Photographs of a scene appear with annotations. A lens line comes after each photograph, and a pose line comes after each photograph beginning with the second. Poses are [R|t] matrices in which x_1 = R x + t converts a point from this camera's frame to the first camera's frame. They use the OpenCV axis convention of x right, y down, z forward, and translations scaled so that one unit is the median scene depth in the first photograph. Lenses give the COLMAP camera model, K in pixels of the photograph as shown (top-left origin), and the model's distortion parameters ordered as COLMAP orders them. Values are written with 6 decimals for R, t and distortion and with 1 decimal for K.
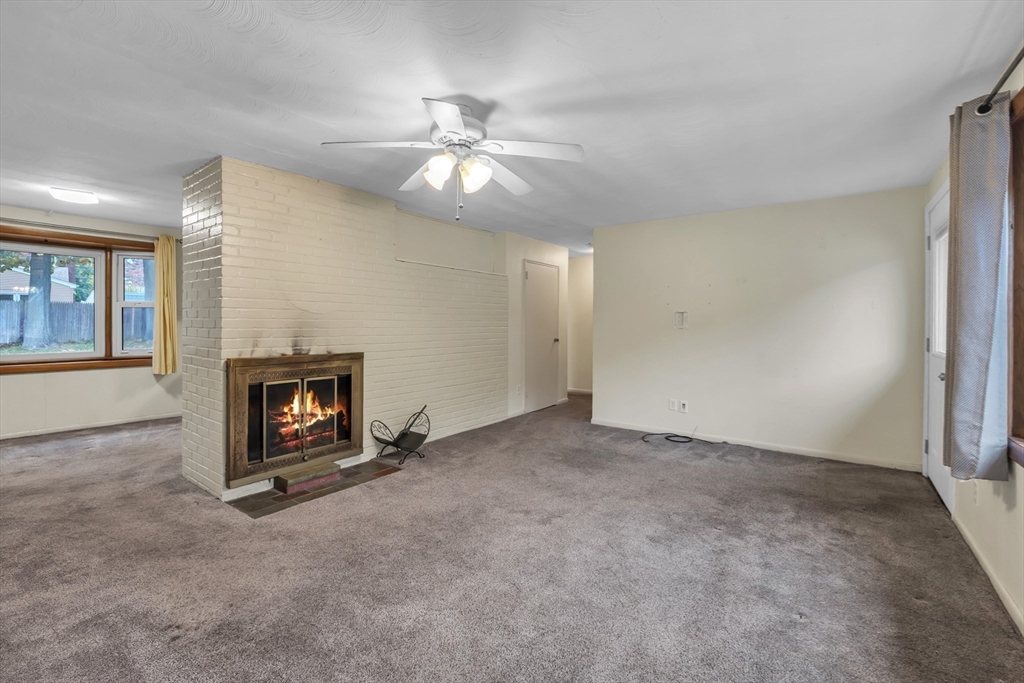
lens RADIAL K [[440.7, 0, 512.4], [0, 440.7, 327.0], [0, 0, 1]] dist [-0.001518, 0.000021]
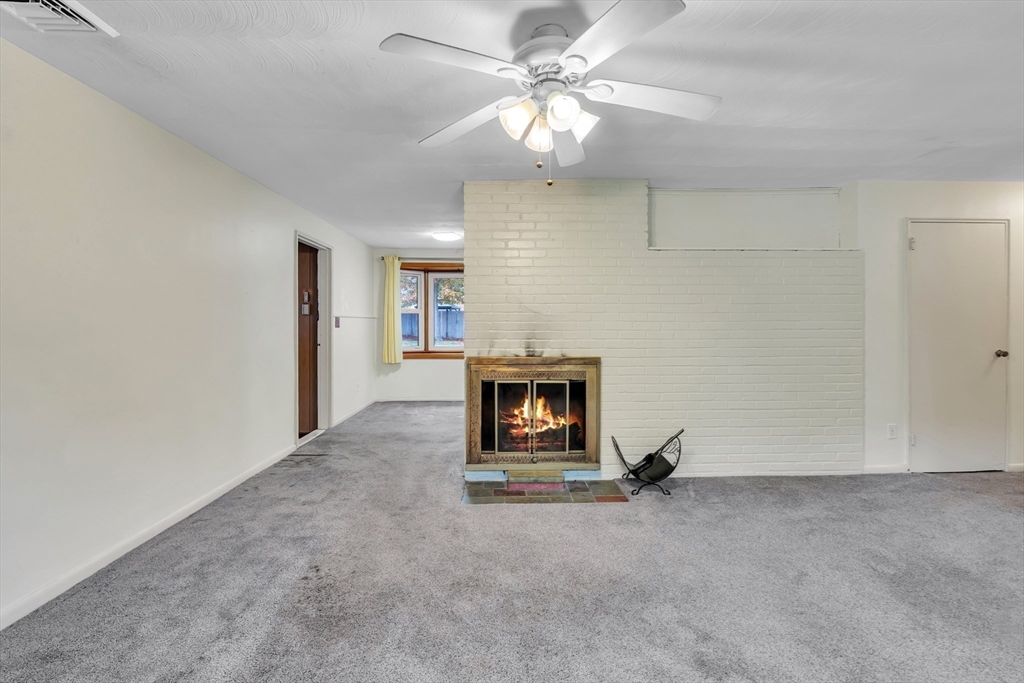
lens RADIAL K [[434.9, 0, 509.9], [0, 434.9, 324.6], [0, 0, 1]] dist [-0.008009, 0.000179]
pose [[0.612372, -0.005435, -0.790551, 0.277695], [-0.001789, 0.999964, -0.008261, -0.002074], [0.790568, 0.006473, 0.612340, 0.344722]]
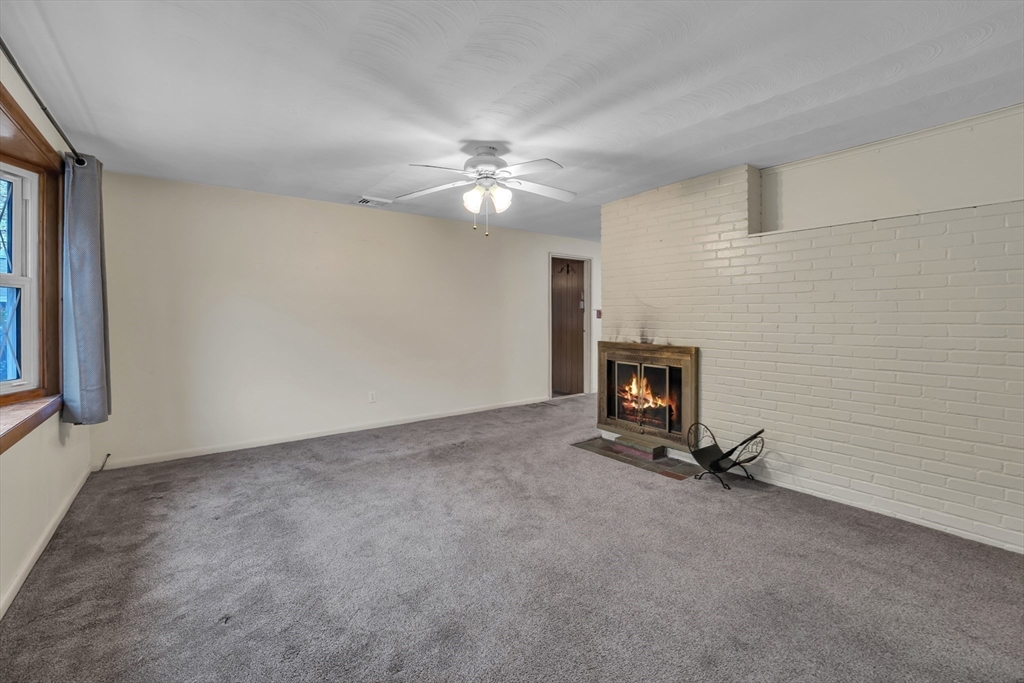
lens RADIAL K [[436.4, 0, 513.2], [0, 436.4, 319.1], [0, 0, 1]] dist [-0.001594, -0.000043]
pose [[-0.275675, 0.000201, -0.961251, 0.739540], [-0.007359, 0.999970, 0.002320, -0.002748], [0.961223, 0.007714, -0.275665, 0.980794]]
